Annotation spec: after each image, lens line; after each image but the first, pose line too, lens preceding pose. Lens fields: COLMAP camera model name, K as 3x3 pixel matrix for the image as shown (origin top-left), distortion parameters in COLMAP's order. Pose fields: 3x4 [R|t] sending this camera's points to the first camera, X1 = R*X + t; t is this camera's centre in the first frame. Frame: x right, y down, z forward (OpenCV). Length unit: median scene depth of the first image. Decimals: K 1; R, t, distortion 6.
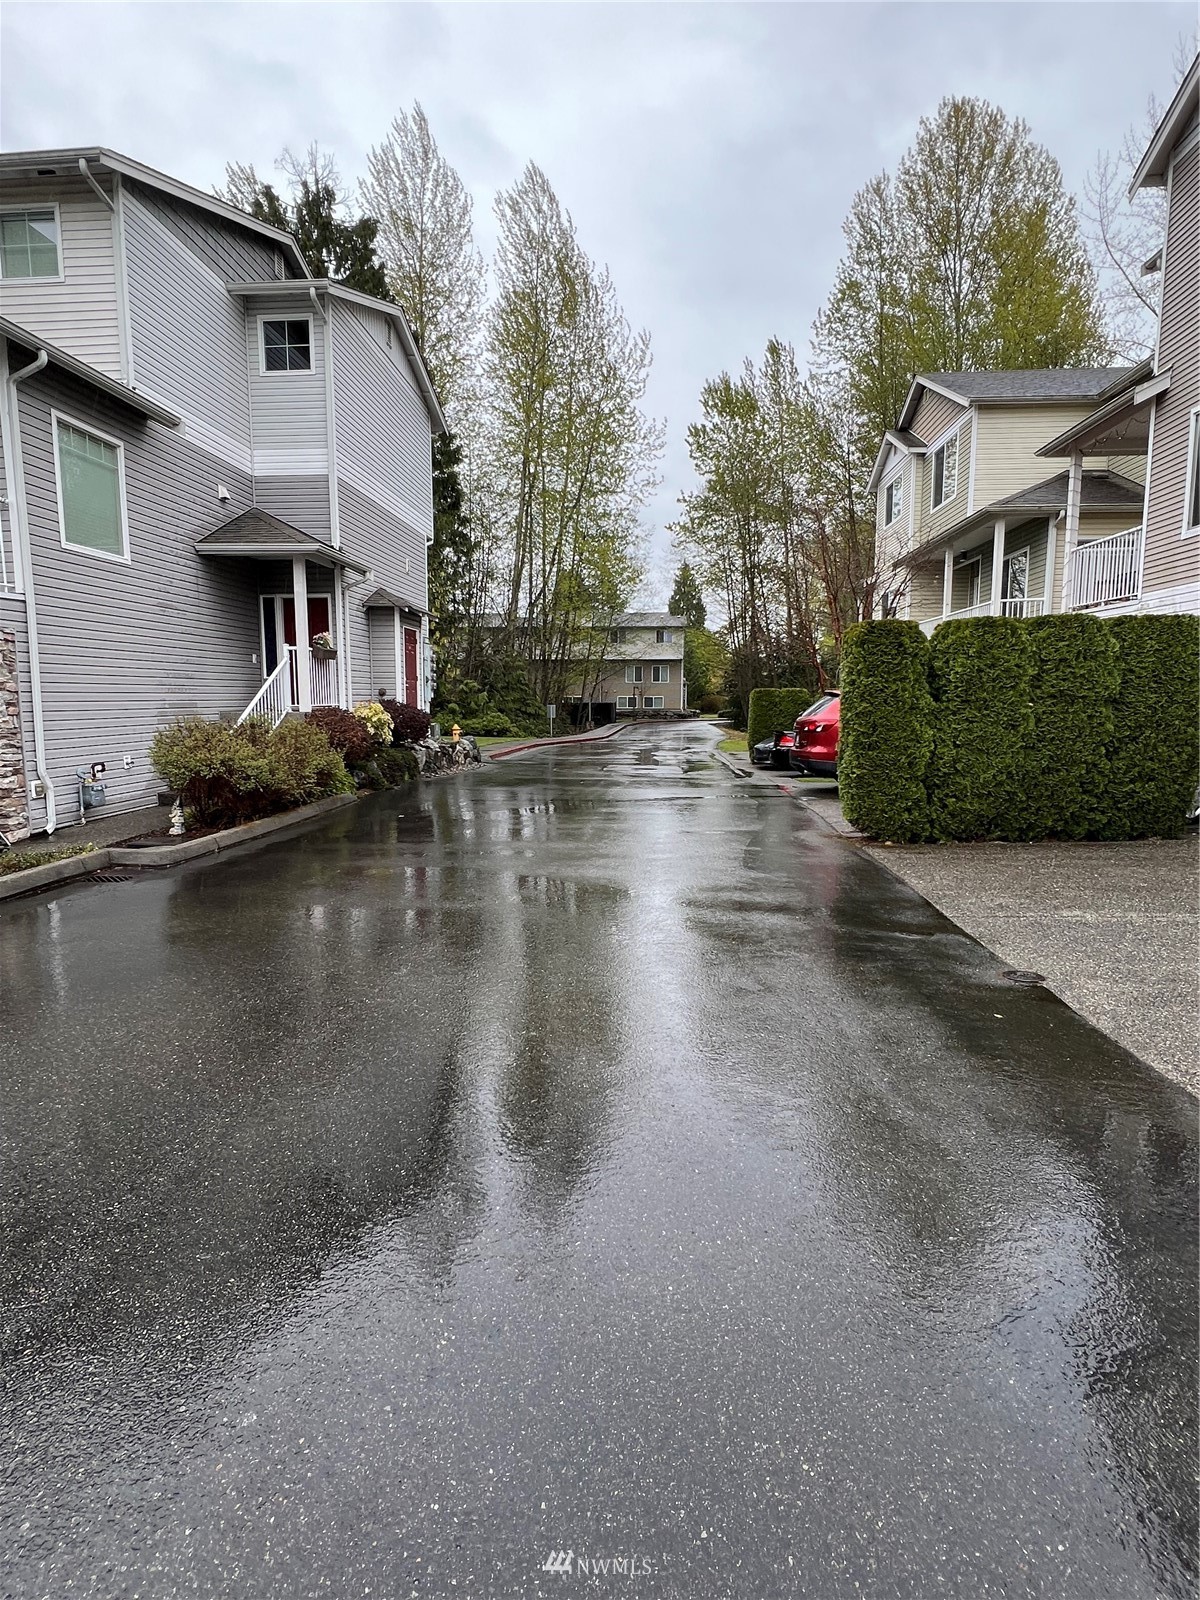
lens RADIAL K [[812.5, 0, 597.2], [0, 812.5, 796.2], [0, 0, 1]] dist [0.000555, 0.000149]
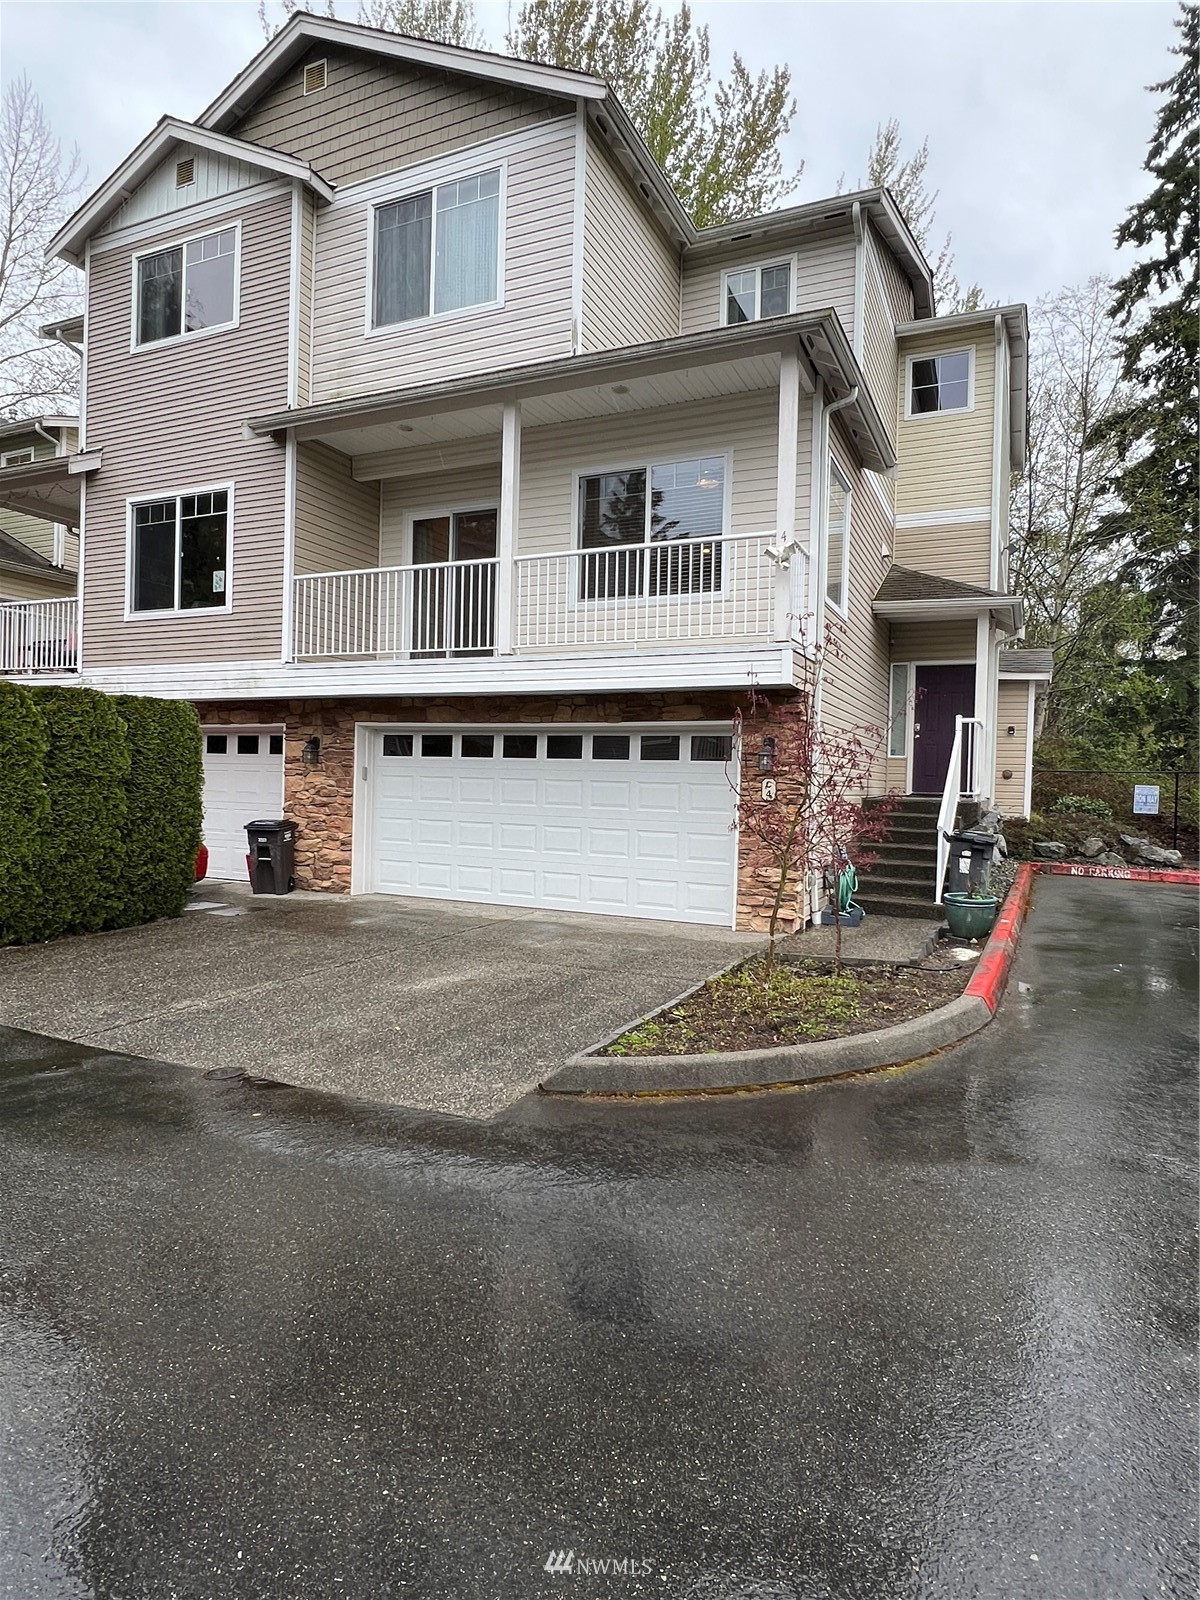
lens RADIAL K [[906.5, 0, 602.3], [0, 906.5, 801.2], [0, 0, 1]] dist [-0.002318, -0.000357]
pose [[0.354995, -0.007662, 0.934837, -0.169811], [0.087319, 0.995867, -0.024996, -0.017959], [-0.930782, 0.090502, 0.354197, 0.092769]]
